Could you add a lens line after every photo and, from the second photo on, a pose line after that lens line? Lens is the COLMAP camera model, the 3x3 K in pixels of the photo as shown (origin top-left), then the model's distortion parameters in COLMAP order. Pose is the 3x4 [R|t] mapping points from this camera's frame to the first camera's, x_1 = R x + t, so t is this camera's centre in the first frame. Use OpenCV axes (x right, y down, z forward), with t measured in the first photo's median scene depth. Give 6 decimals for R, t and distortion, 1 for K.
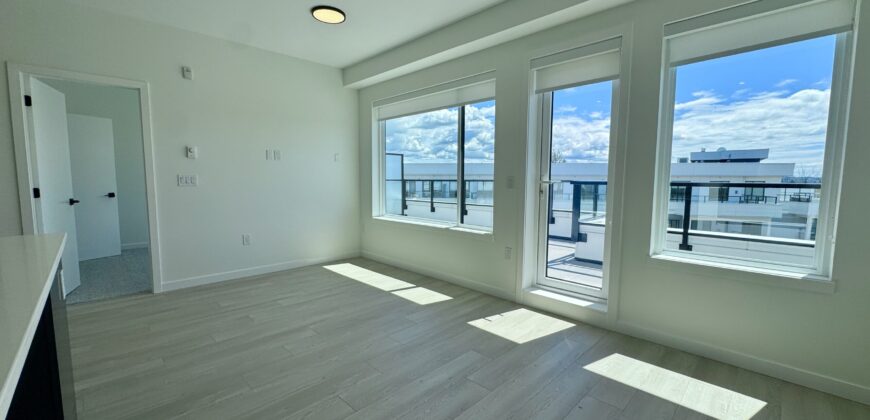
lens RADIAL K [[355.5, 0, 434.0], [0, 355.5, 207.0], [0, 0, 1]] dist [0.004172, 0.000410]
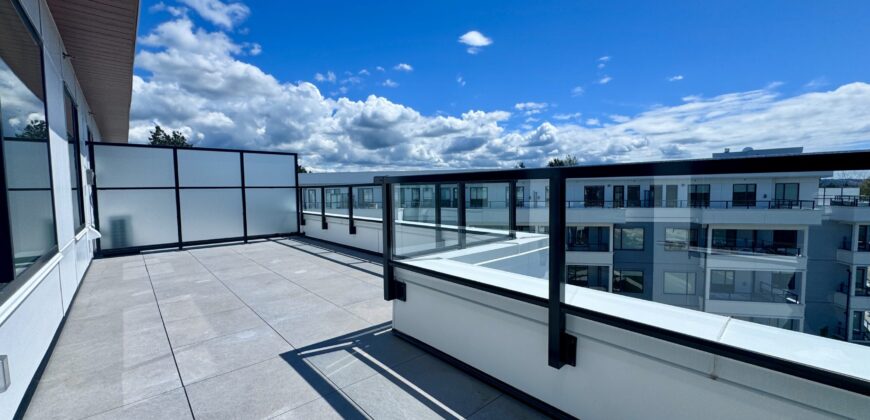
lens RADIAL K [[355.5, 0, 430.4], [0, 355.5, 213.5], [0, 0, 1]] dist [0.004172, 0.000410]
pose [[0.998308, -0.014159, -0.056393, 0.185320], [0.013673, 0.999866, -0.008984, -0.005972], [0.056512, 0.008197, 0.998368, 0.192878]]
